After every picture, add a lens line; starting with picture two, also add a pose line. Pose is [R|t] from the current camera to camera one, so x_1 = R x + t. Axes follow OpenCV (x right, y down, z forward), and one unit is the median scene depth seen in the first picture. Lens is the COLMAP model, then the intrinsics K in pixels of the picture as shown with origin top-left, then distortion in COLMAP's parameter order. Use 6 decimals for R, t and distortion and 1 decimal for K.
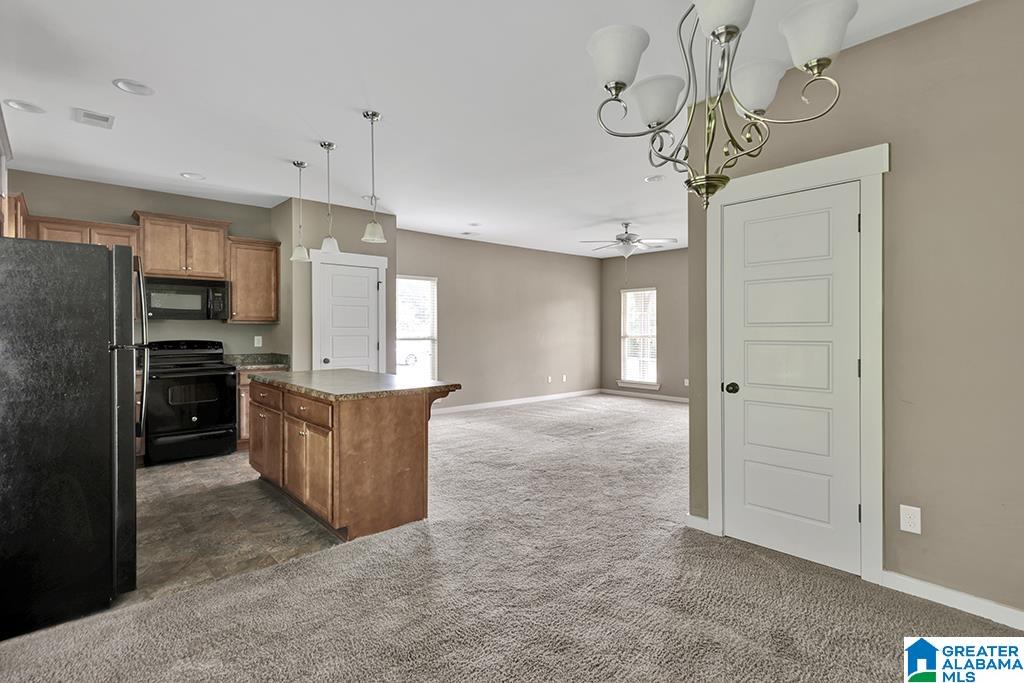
lens RADIAL K [[520.3, 0, 512.4], [0, 520.3, 335.4], [0, 0, 1]] dist [0.000995, 0.000094]
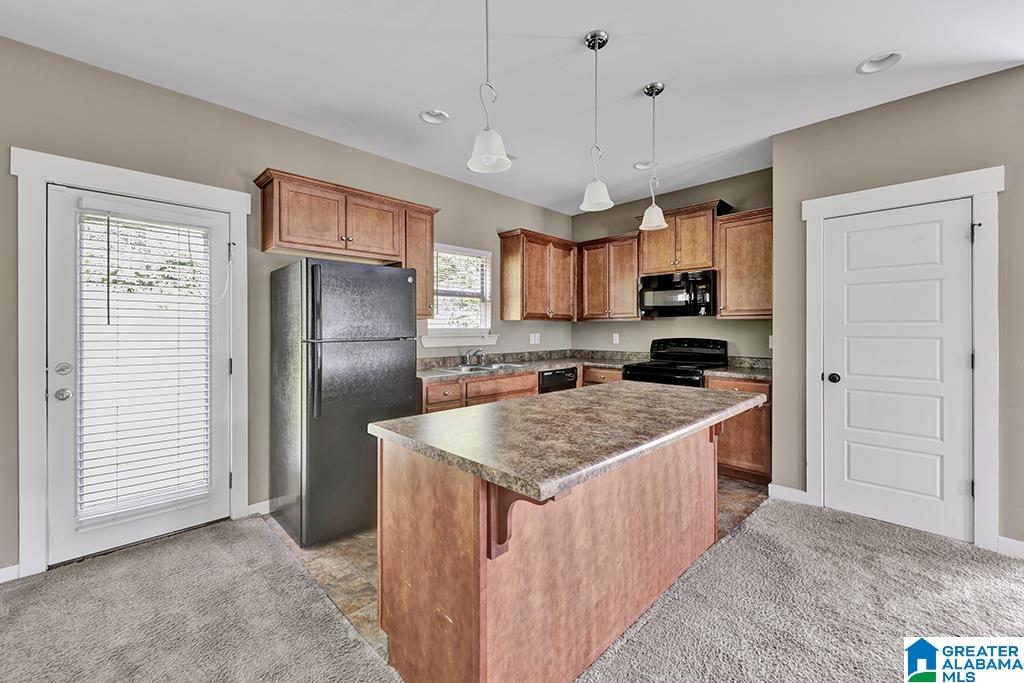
lens RADIAL K [[412.5, 0, 514.5], [0, 412.5, 329.0], [0, 0, 1]] dist [-0.003229, -0.000178]
pose [[0.059671, 0.001584, -0.998217, 0.108559], [-0.010609, 0.999943, 0.000953, -0.004766], [0.998162, 0.010533, 0.059684, 0.641463]]
